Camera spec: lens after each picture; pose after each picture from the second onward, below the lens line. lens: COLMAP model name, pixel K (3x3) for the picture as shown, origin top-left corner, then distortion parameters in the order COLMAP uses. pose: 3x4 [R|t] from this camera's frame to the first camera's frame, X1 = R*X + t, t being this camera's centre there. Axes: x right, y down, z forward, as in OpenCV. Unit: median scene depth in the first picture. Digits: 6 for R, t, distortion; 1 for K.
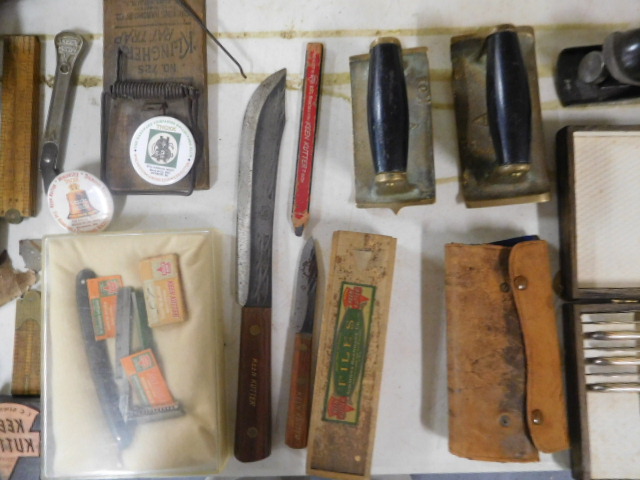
lens RADIAL K [[473.9, 0, 319.9], [0, 473.9, 237.2], [0, 0, 1]] dist [-0.008046, -0.009703]
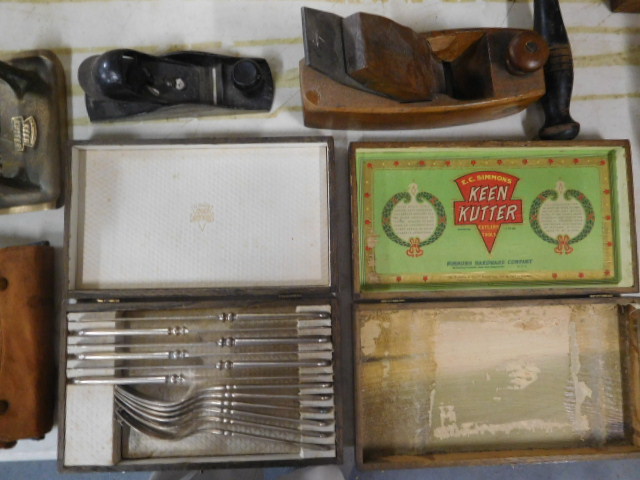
lens RADIAL K [[473.9, 0, 319.0], [0, 473.9, 241.0], [0, 0, 1]] dist [-0.008046, -0.009703]
pose [[0.998422, -0.005550, 0.055879, 1.070844], [0.007141, 0.999574, -0.028311, 0.032911], [-0.055698, 0.028666, 0.998036, -0.116375]]
